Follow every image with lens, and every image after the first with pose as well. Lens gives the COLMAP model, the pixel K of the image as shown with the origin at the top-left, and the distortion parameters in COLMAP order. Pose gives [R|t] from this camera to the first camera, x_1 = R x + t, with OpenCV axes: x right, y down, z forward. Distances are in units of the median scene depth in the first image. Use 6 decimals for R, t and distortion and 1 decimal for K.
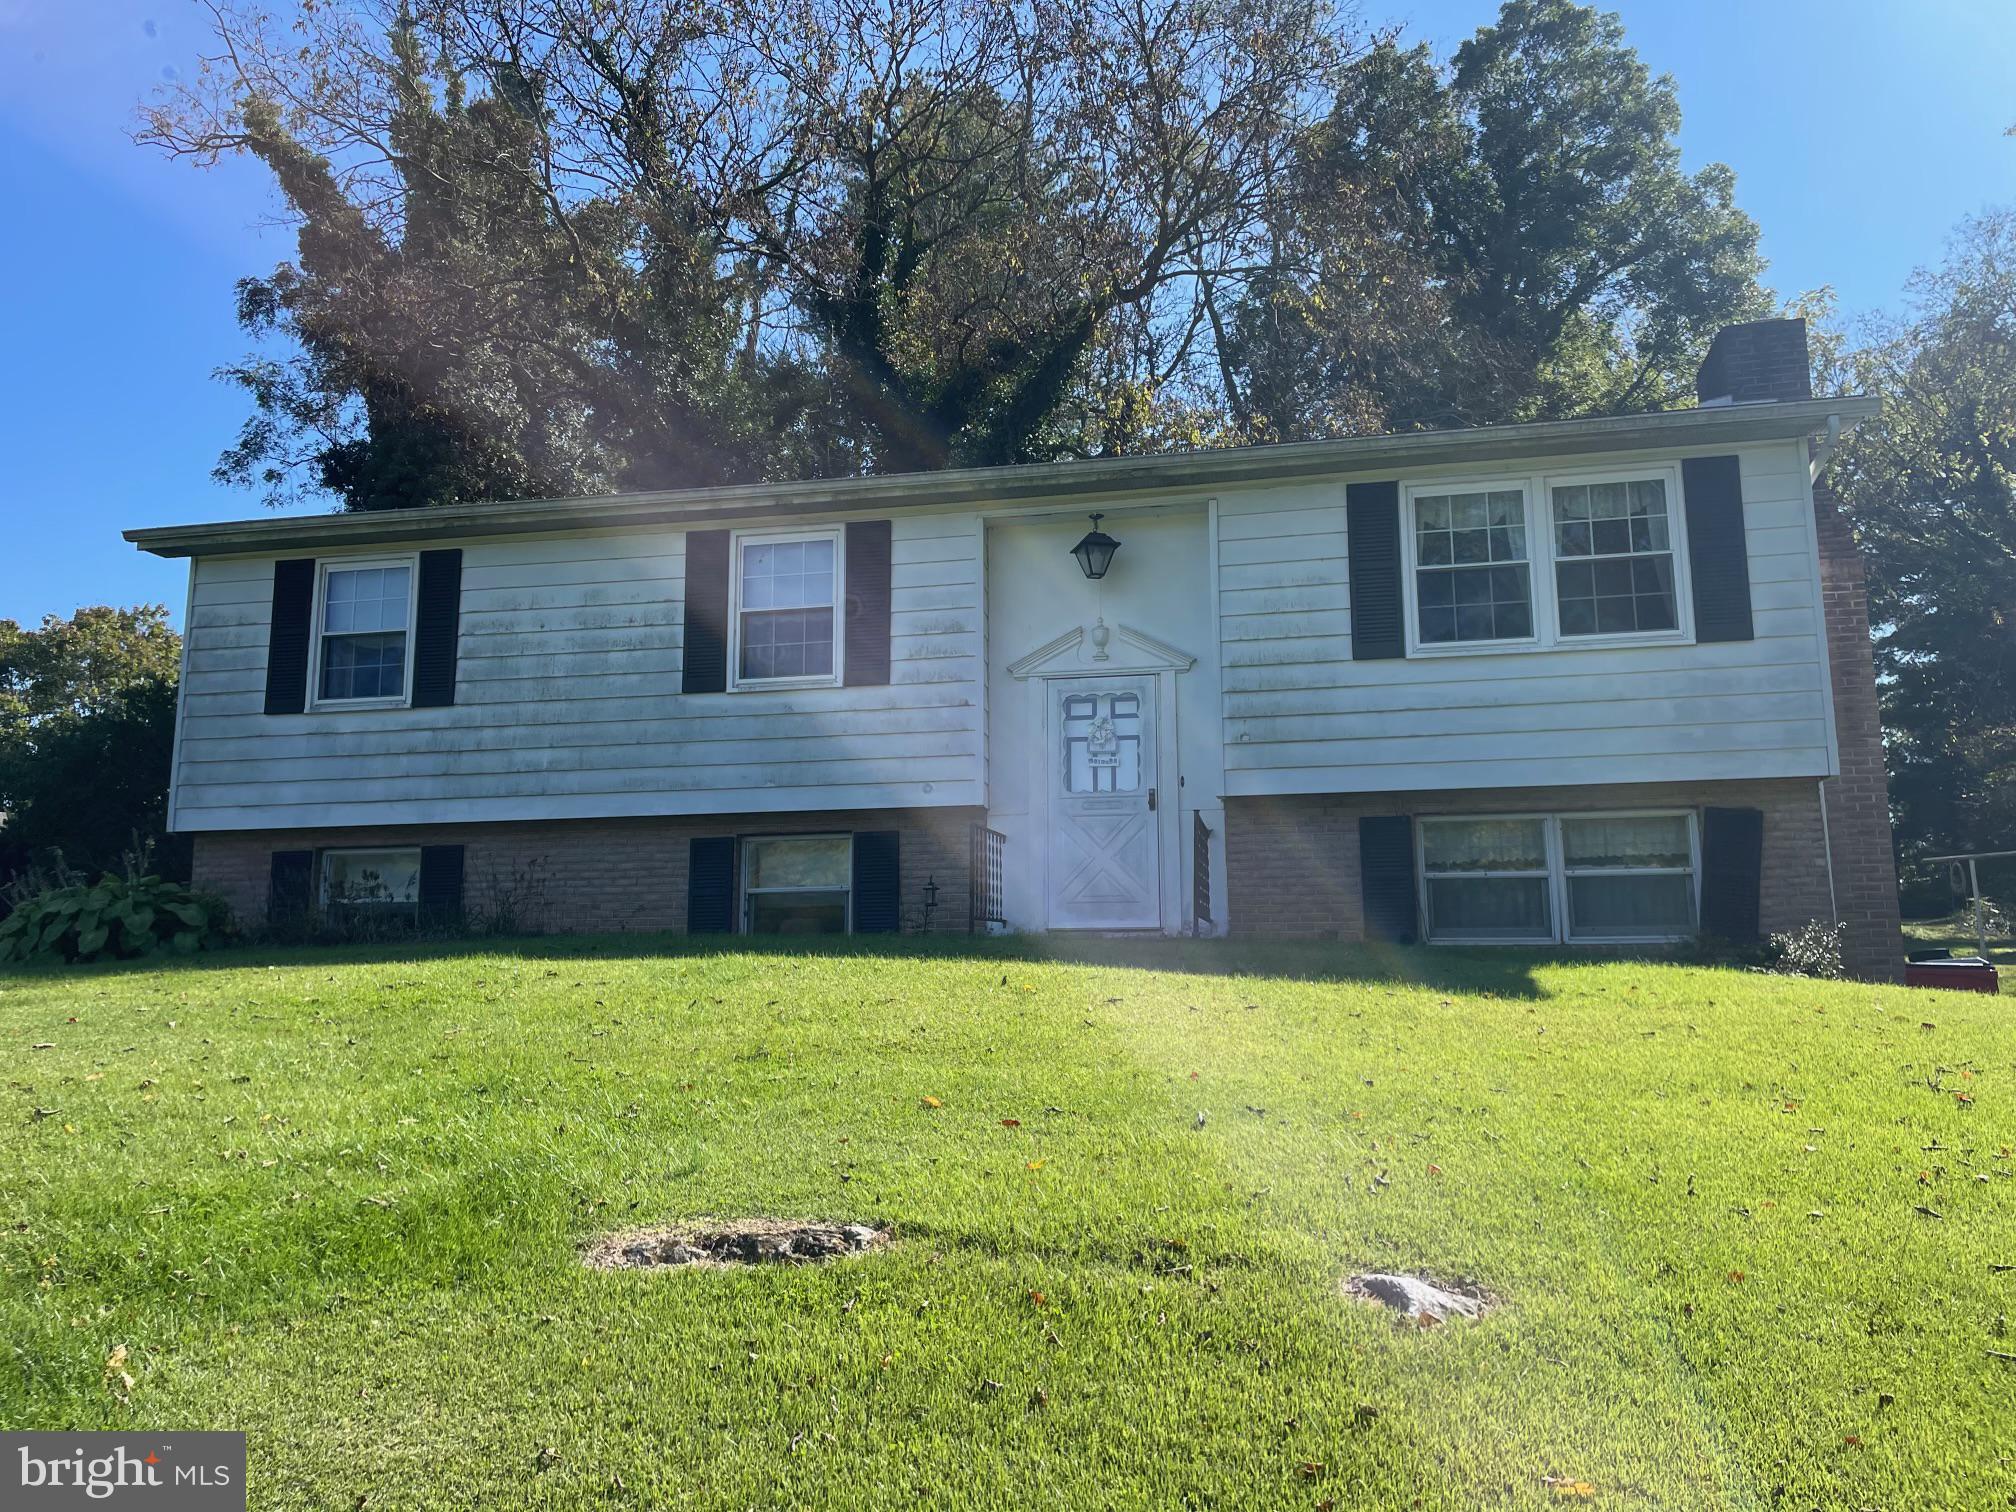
lens RADIAL K [[1512.4, 0, 1008.0], [0, 1512.4, 756.0], [0, 0, 1]] dist [-0.002539, -0.001645]
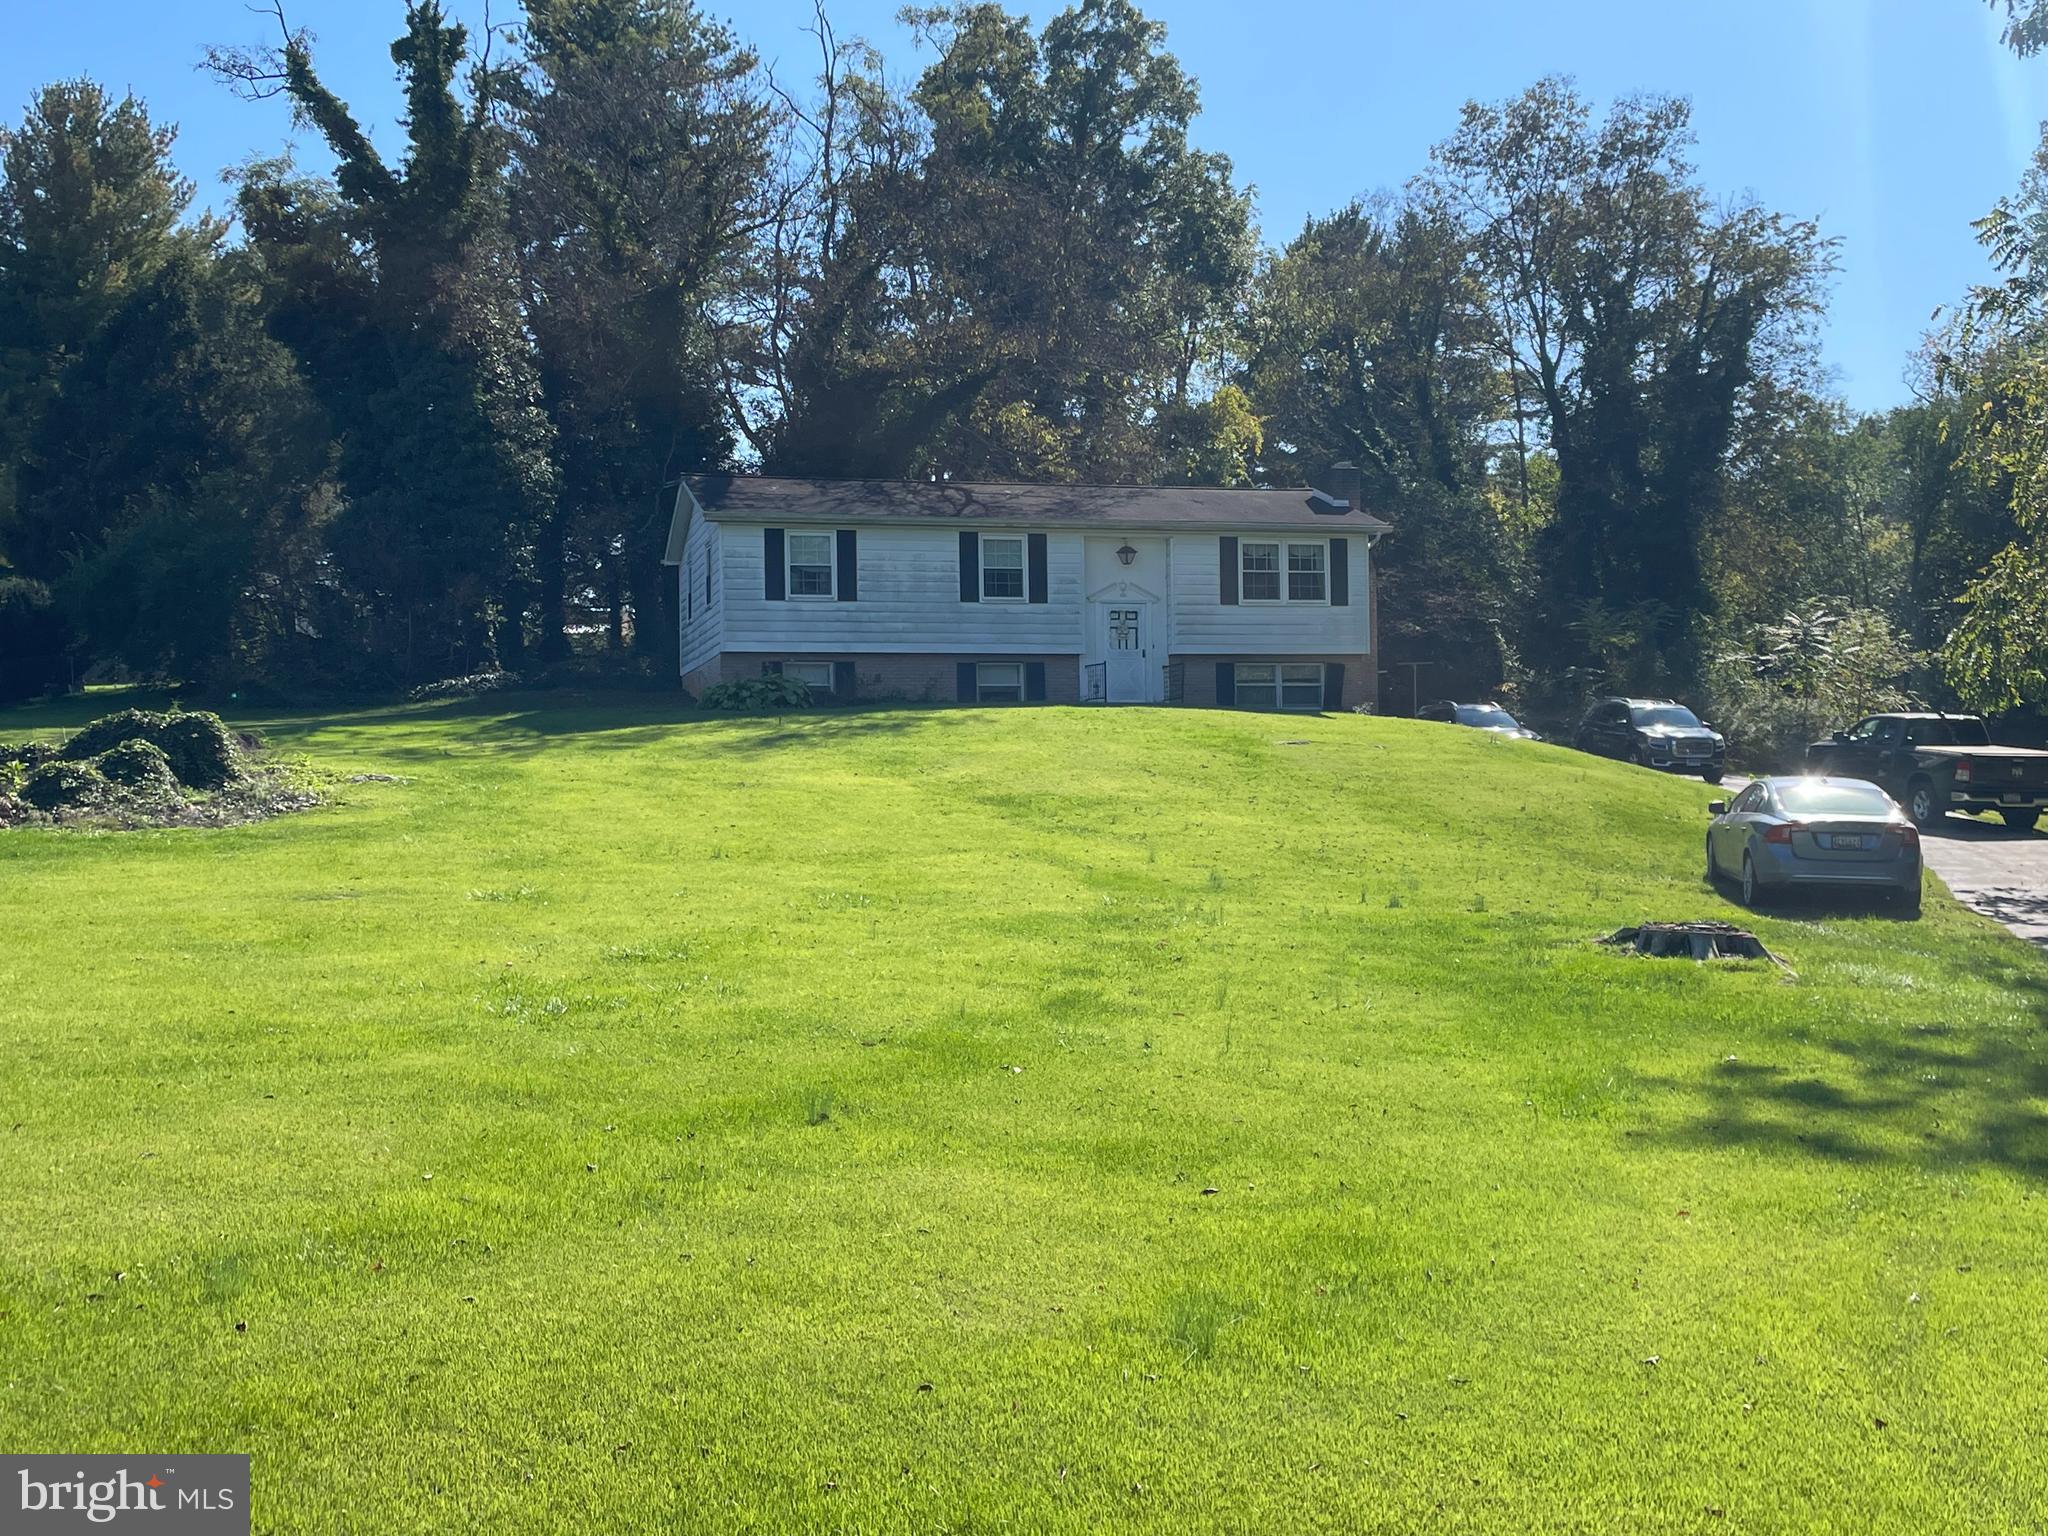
lens RADIAL K [[2194.5, 0, 1024.0], [0, 2194.5, 768.0], [0, 0, 1]] dist [0.101537, -0.161547]
pose [[0.892500, 0.003900, 0.451031, -1.665653], [-0.059209, 0.992322, 0.108584, -0.160842], [-0.447145, -0.123616, 0.885878, -2.115651]]
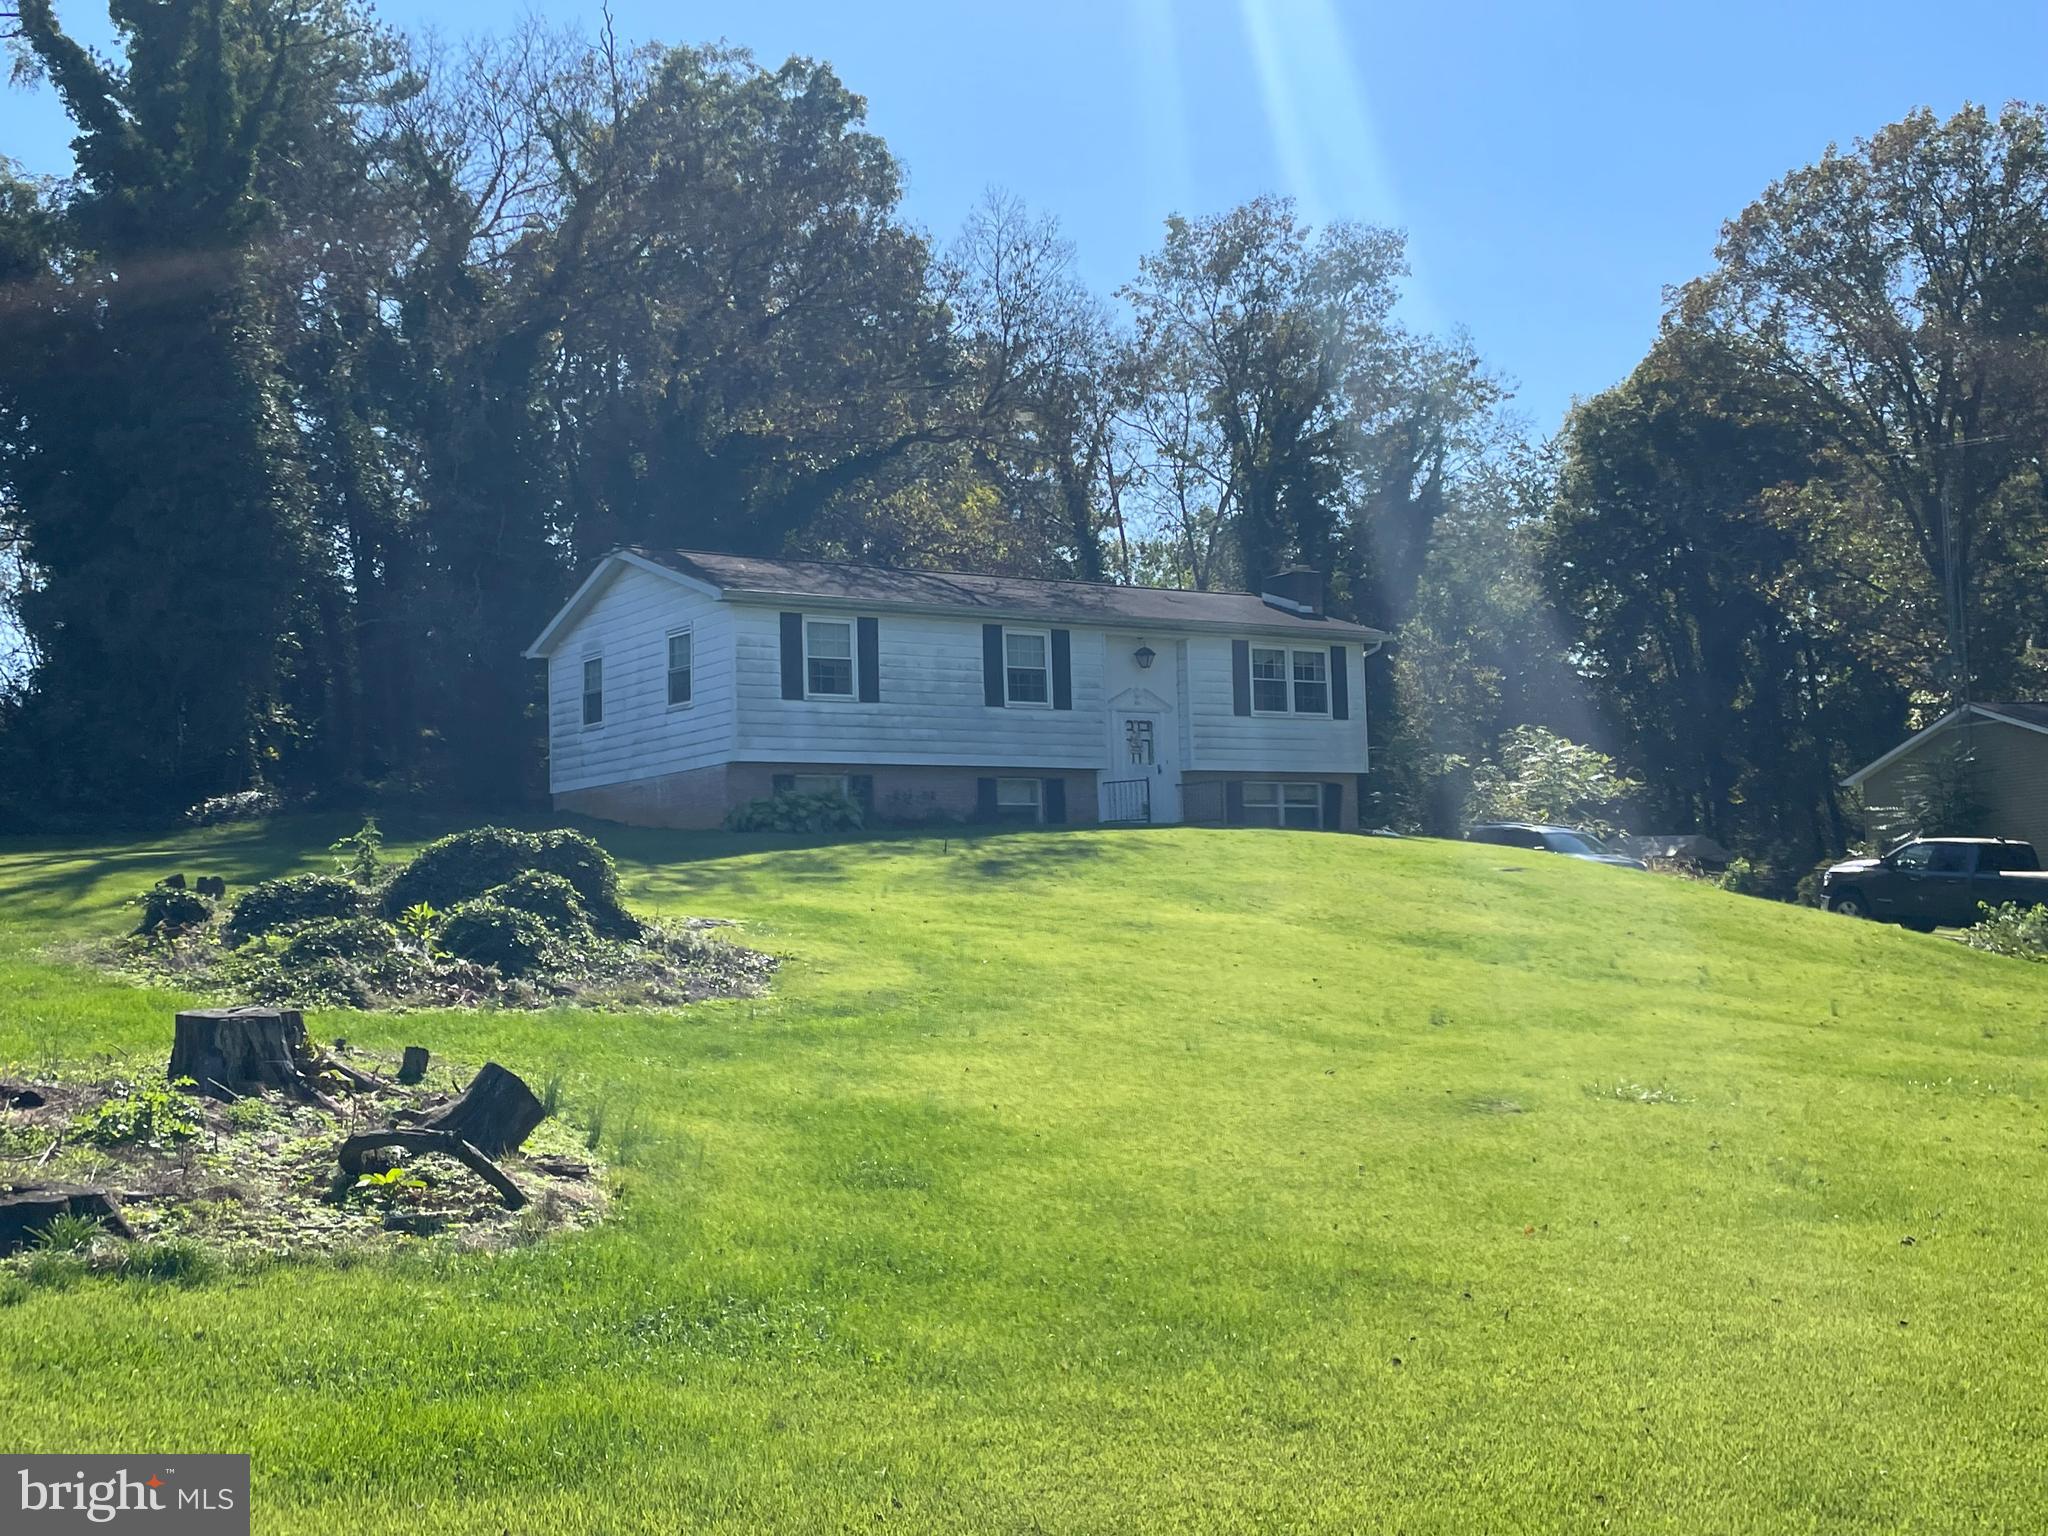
lens RADIAL K [[2194.5, 0, 1024.0], [0, 2194.5, 768.0], [0, 0, 1]] dist [0.101537, -0.161547]
pose [[0.689669, 0.039195, 0.723063, -2.274551], [-0.082113, 0.996326, 0.024313, -0.033769], [-0.719454, -0.076141, 0.690354, -1.059686]]
